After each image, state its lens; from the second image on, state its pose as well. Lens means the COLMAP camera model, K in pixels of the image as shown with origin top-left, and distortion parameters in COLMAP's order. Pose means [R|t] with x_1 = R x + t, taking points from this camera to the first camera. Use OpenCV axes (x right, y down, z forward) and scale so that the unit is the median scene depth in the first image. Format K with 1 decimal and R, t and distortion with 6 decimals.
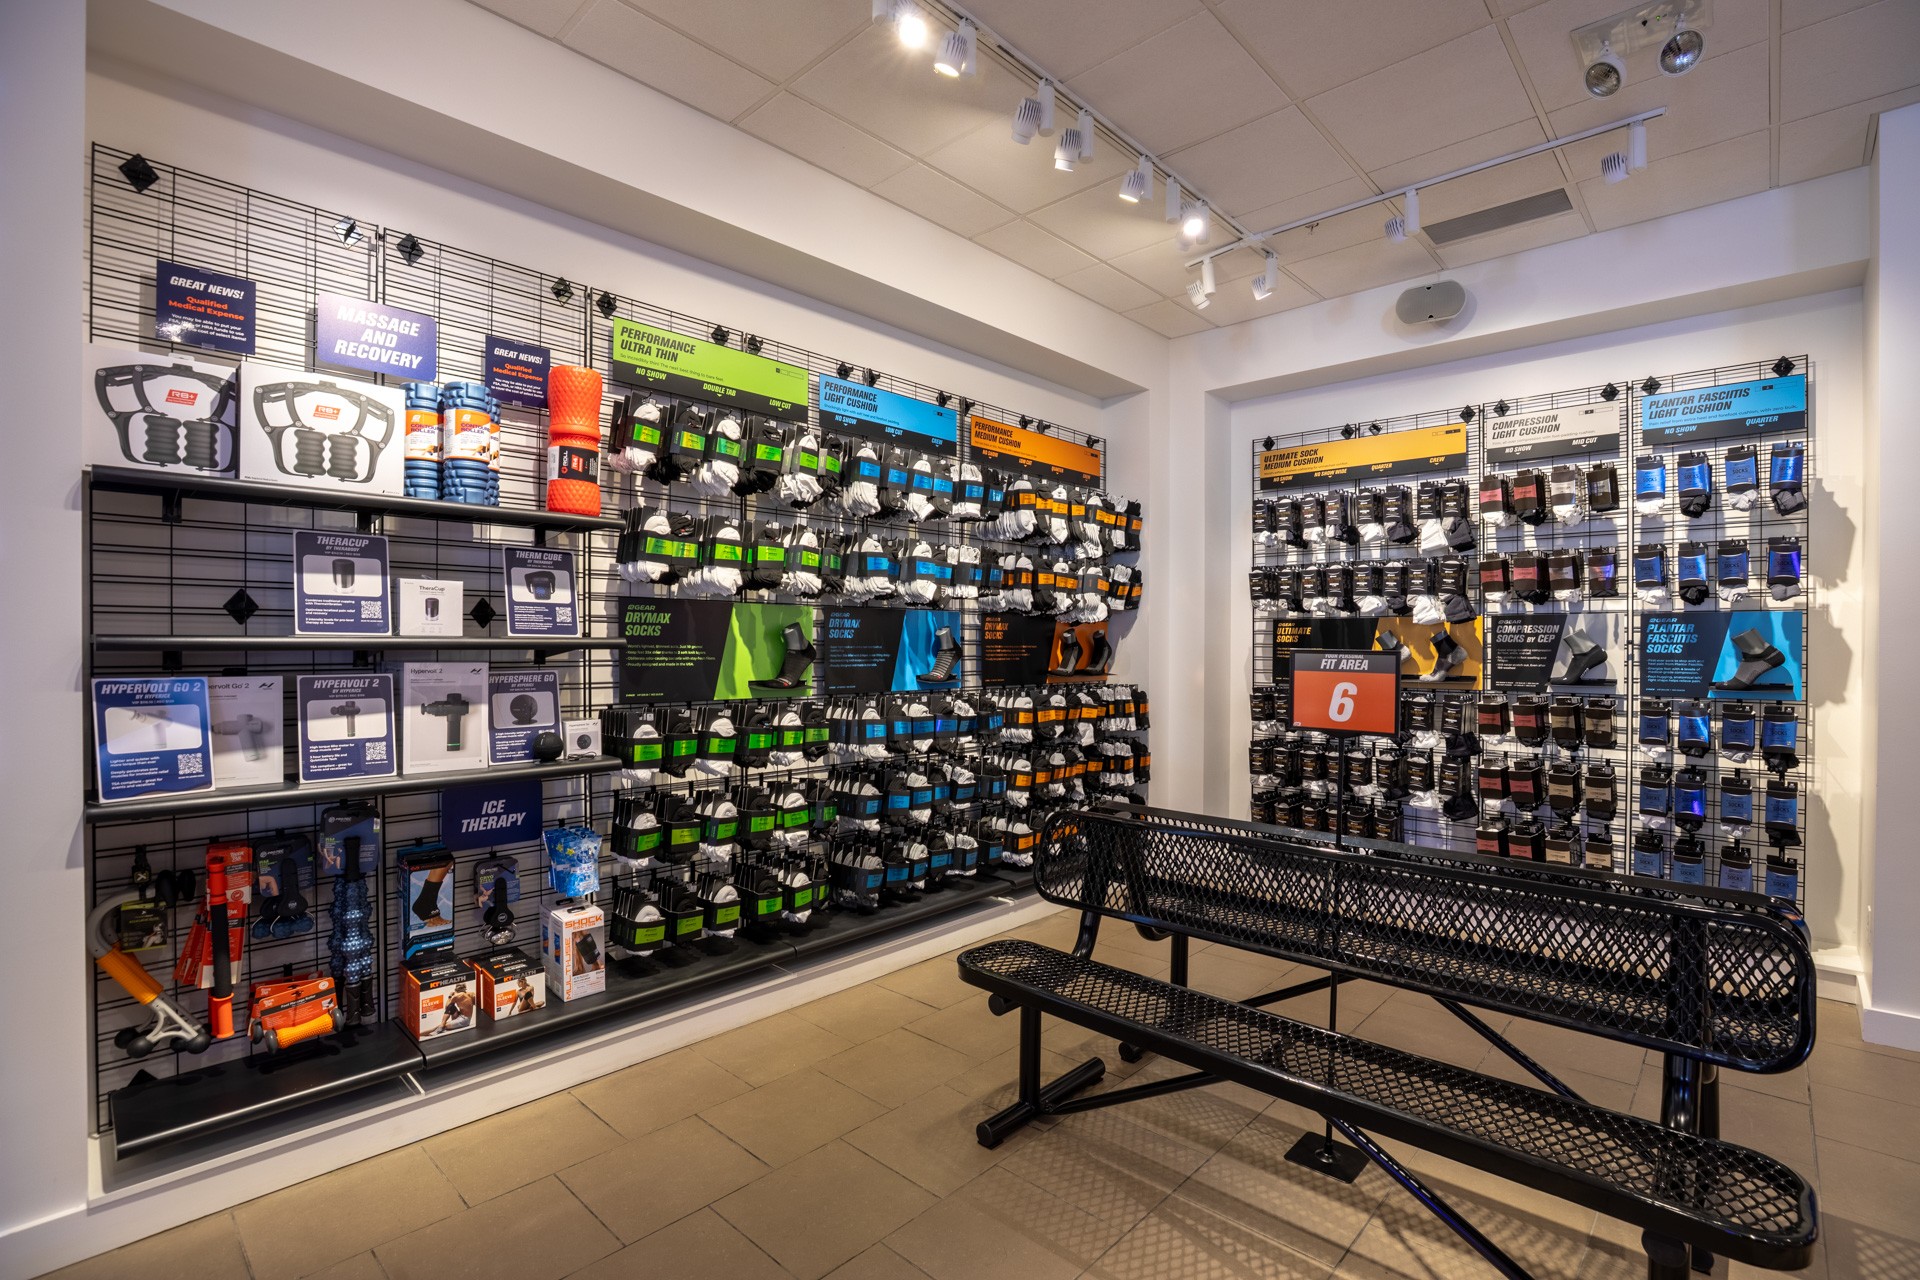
lens RADIAL K [[884.9, 0, 975.0], [0, 884.9, 642.0], [0, 0, 1]] dist [-0.042821, 0.013918]
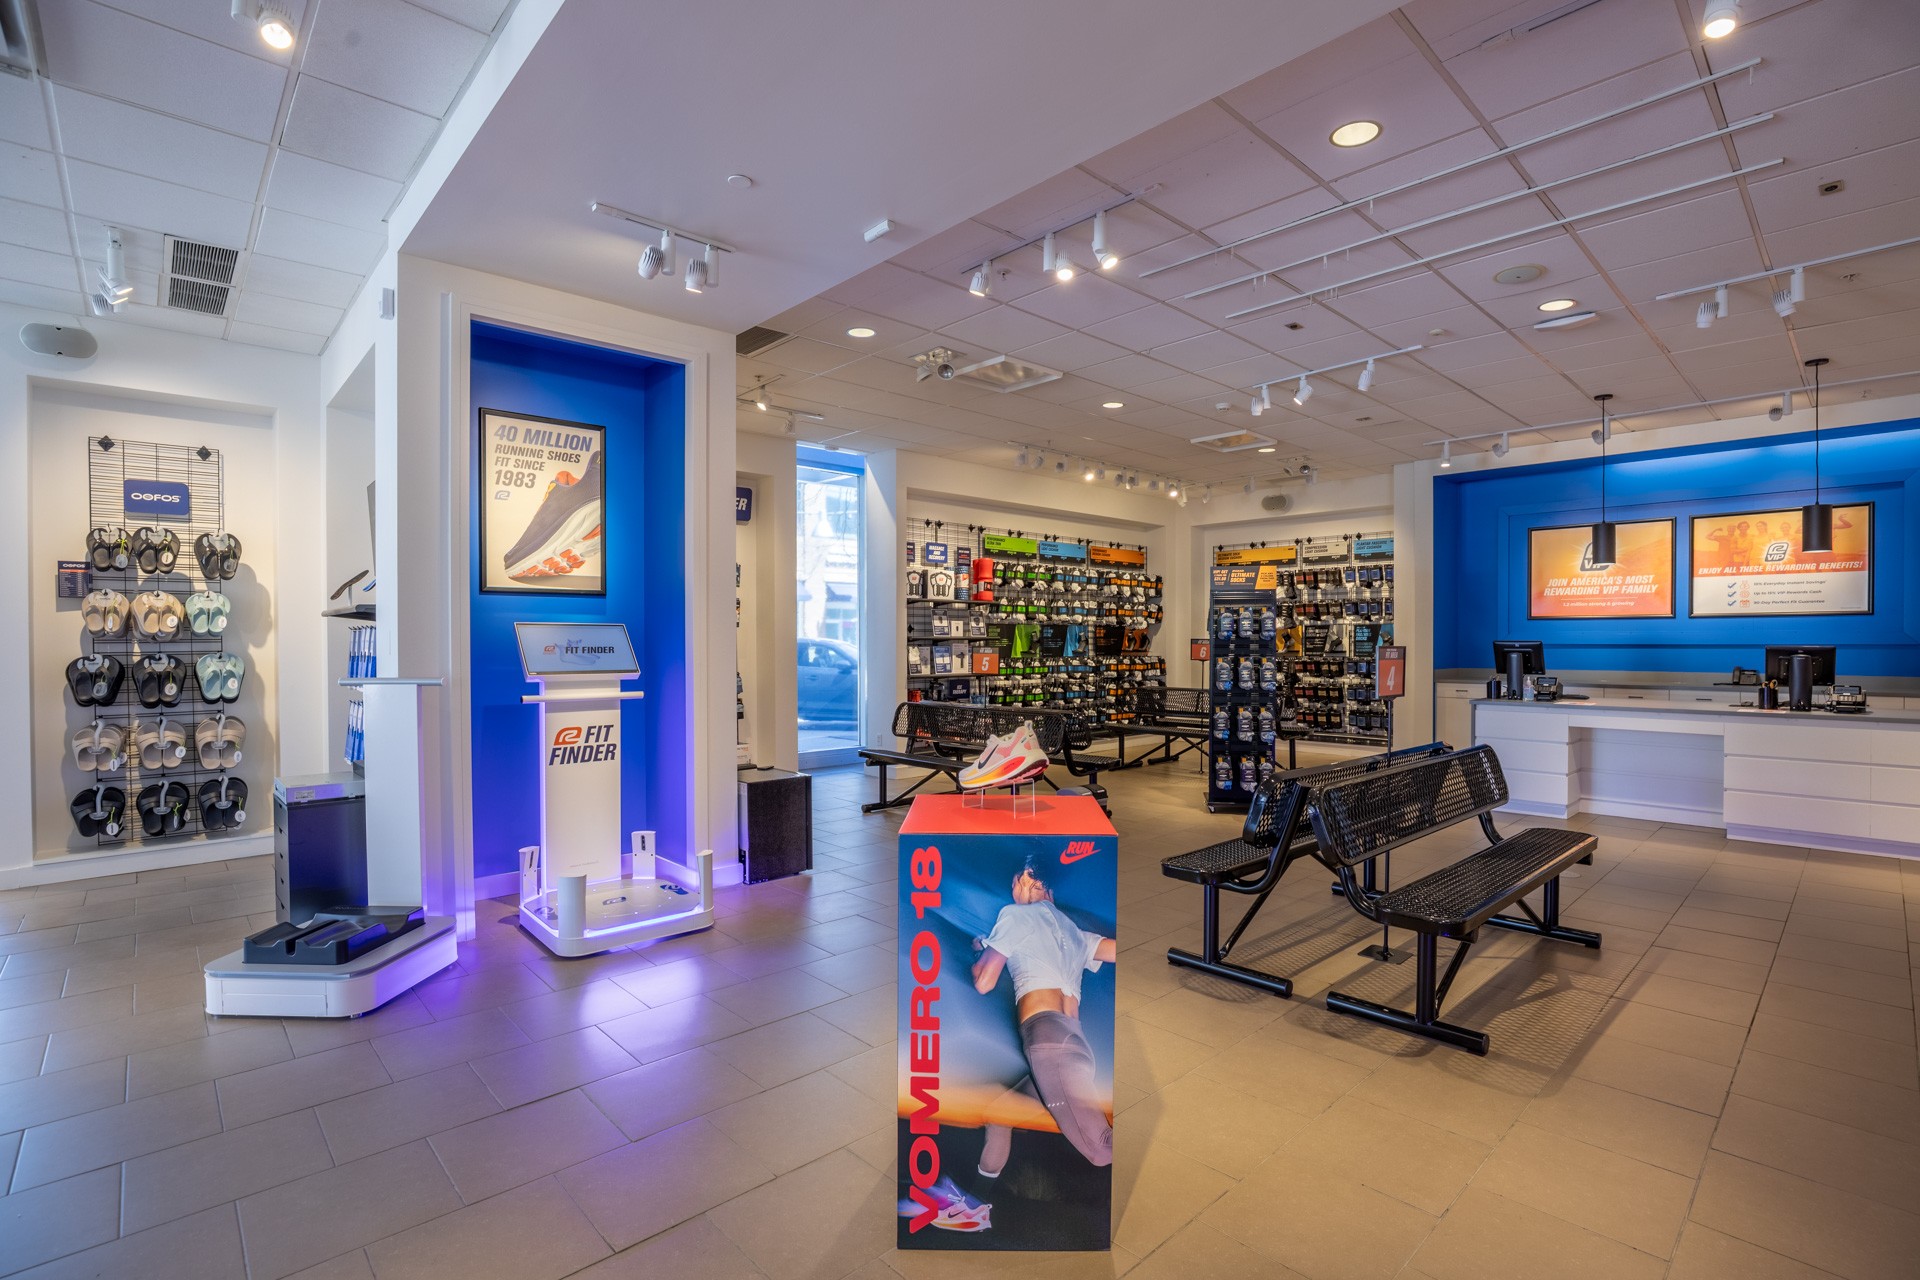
lens RADIAL K [[884.9, 0, 975.0], [0, 884.9, 642.0], [0, 0, 1]] dist [-0.042821, 0.013918]
pose [[0.997852, -0.005898, -0.065237, -0.179357], [0.005989, 0.999981, 0.001206, 0.007795], [0.065229, -0.001594, 0.997869, -1.596878]]
